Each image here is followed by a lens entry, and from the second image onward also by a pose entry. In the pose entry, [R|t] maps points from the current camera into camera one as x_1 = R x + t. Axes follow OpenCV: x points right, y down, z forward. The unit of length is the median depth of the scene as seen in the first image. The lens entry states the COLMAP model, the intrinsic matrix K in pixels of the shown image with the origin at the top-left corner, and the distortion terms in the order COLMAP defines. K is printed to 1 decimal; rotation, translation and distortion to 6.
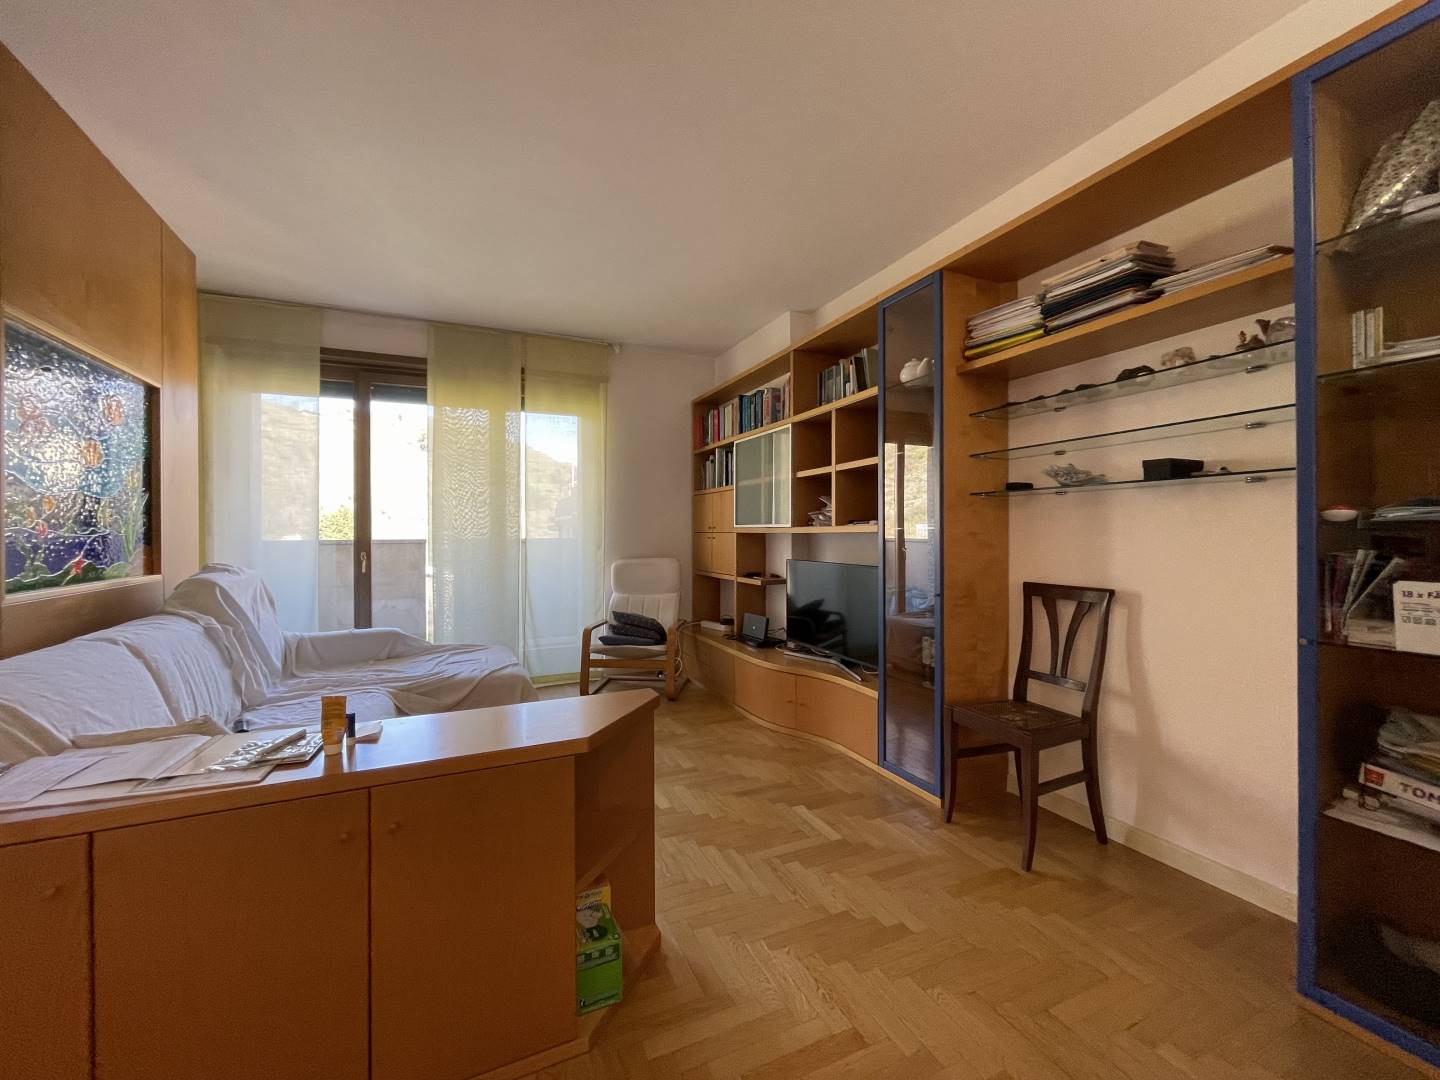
lens RADIAL K [[590.0, 0, 713.1], [0, 590.0, 536.6], [0, 0, 1]] dist [0.013672, -0.000079]
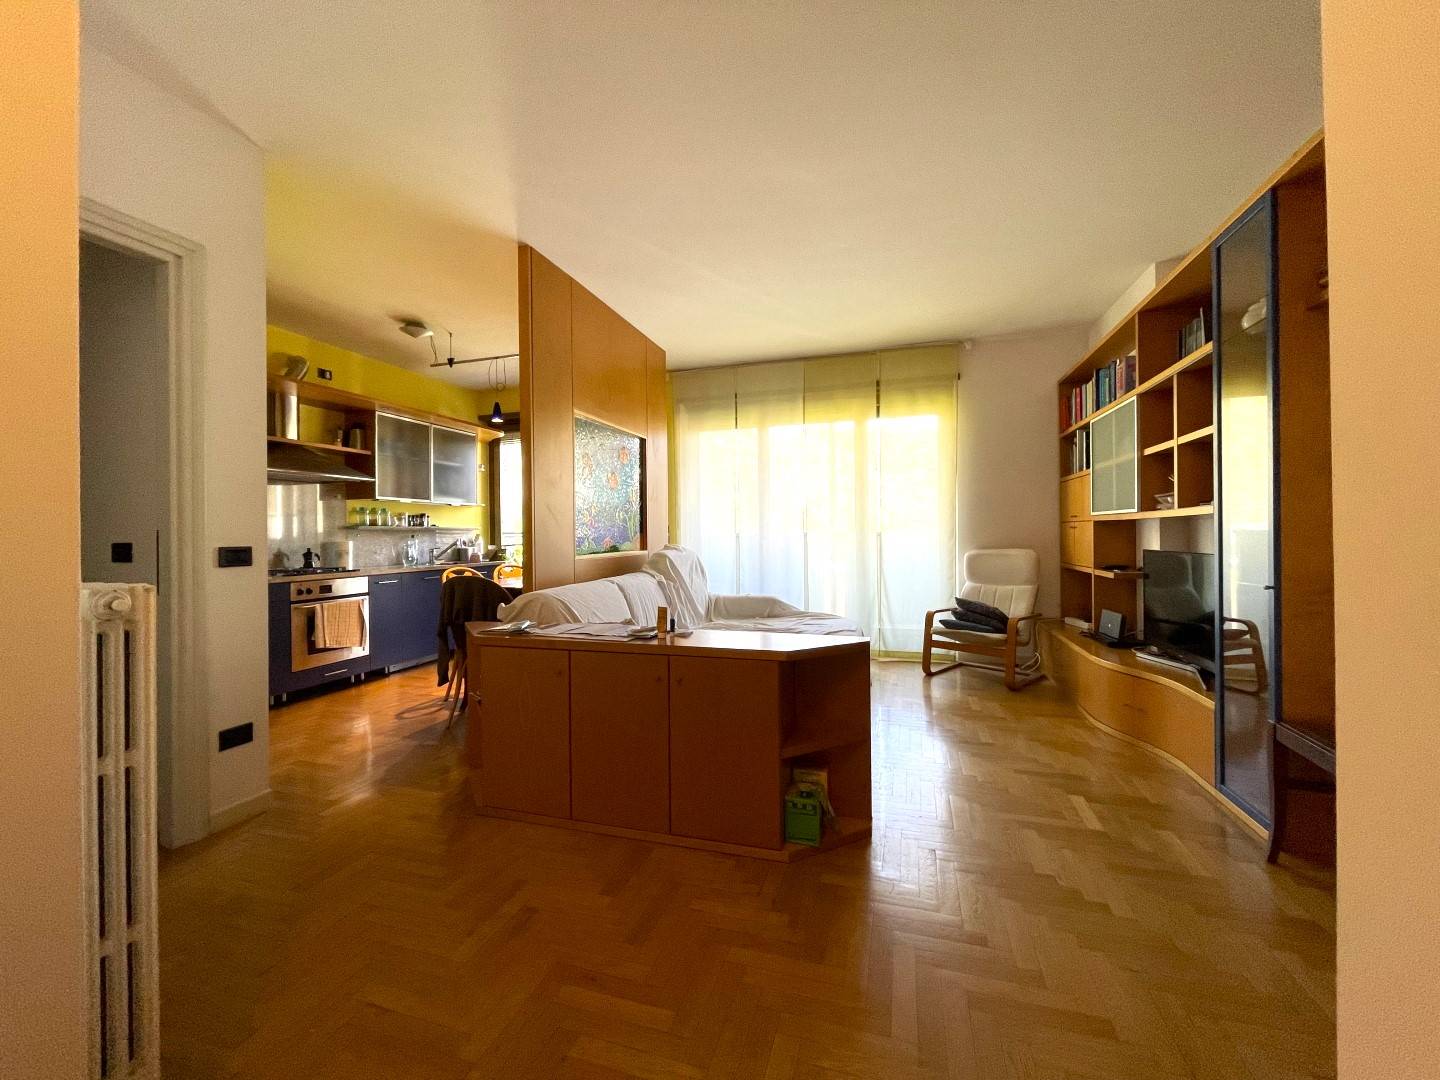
lens RADIAL K [[590.0, 0, 713.1], [0, 590.0, 536.6], [0, 0, 1]] dist [0.013672, -0.000079]
pose [[0.748477, -0.000114, -0.663160, 0.261930], [0.002295, 0.999994, 0.002418, 0.018205], [0.663156, -0.003332, 0.748473, -0.096164]]
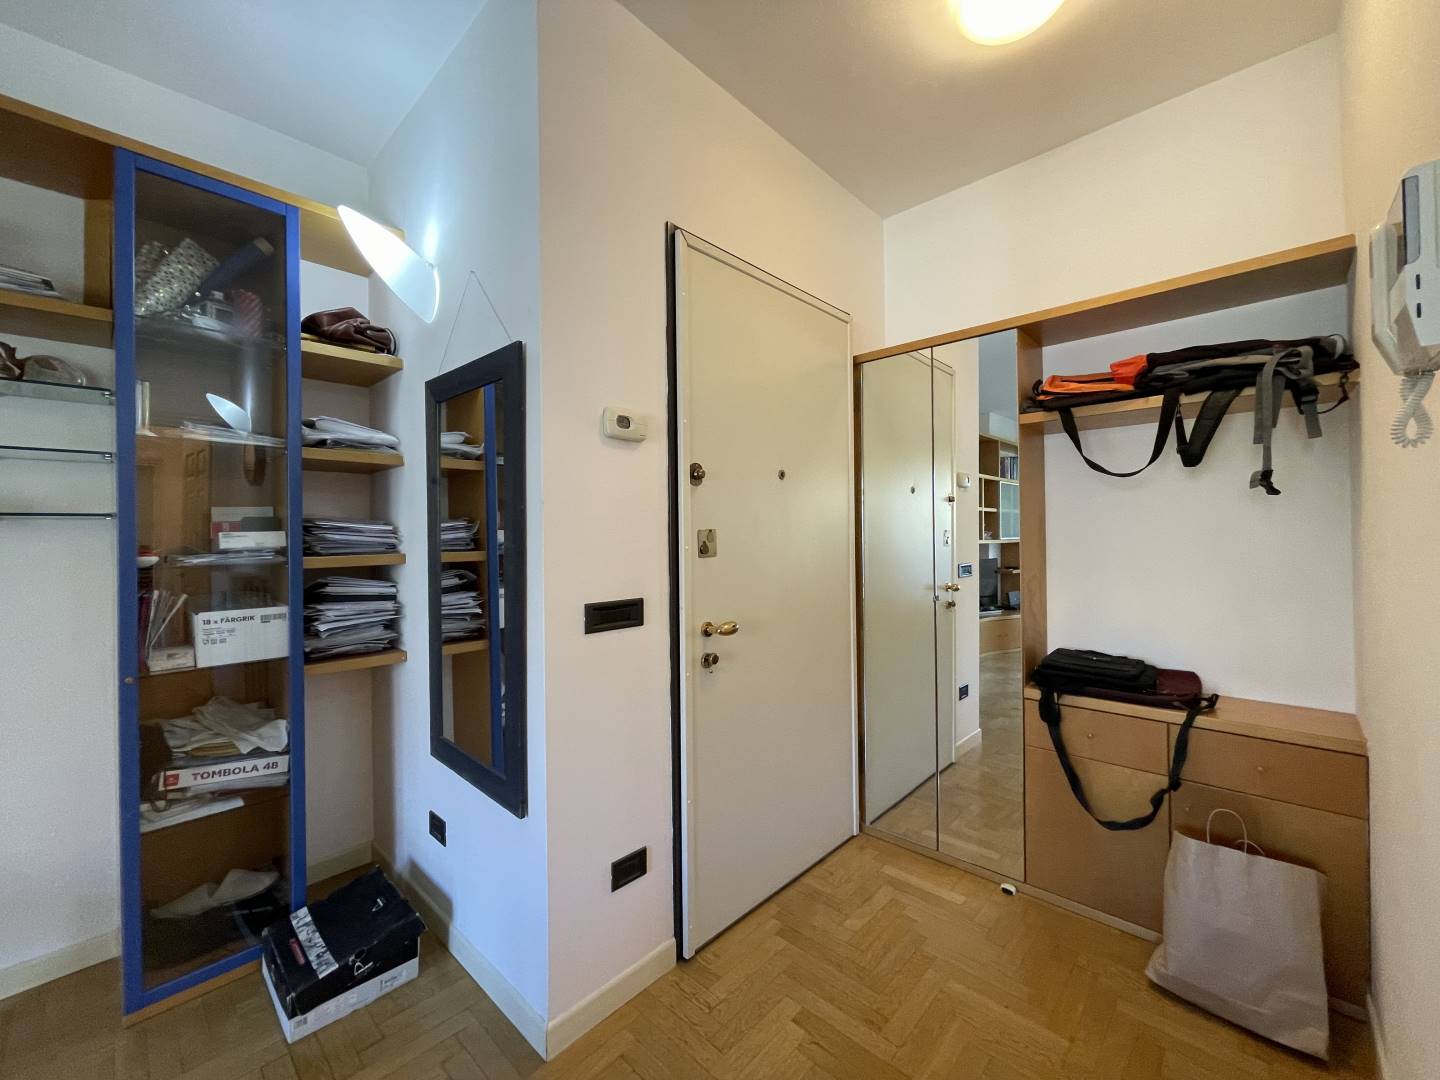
lens RADIAL K [[590.0, 0, 713.1], [0, 590.0, 536.6], [0, 0, 1]] dist [0.013672, -0.000079]
pose [[-0.379638, 0.009195, 0.925089, -0.172415], [0.017751, 0.999839, -0.002654, -0.025597], [-0.924965, 0.015414, -0.379740, 0.188595]]
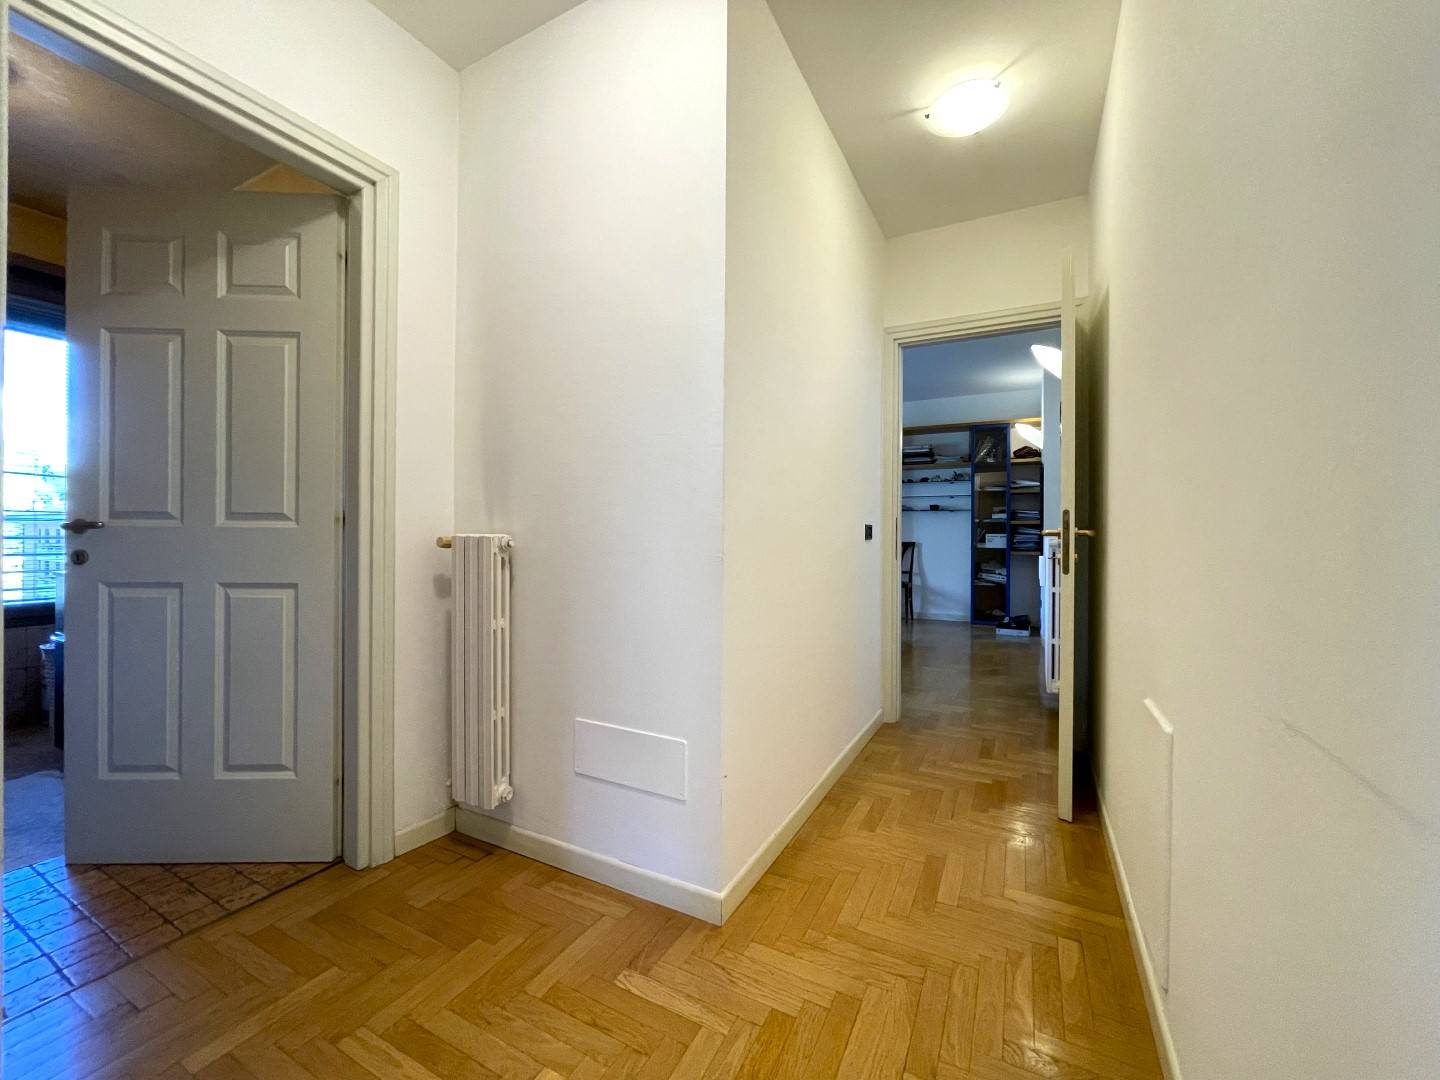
lens RADIAL K [[590.0, 0, 713.1], [0, 590.0, 536.6], [0, 0, 1]] dist [0.013672, -0.000079]
pose [[0.791798, 0.008252, 0.610727, -1.456093], [-0.009167, 0.999957, -0.001627, 0.048521], [-0.610714, -0.004310, 0.791840, -0.598346]]
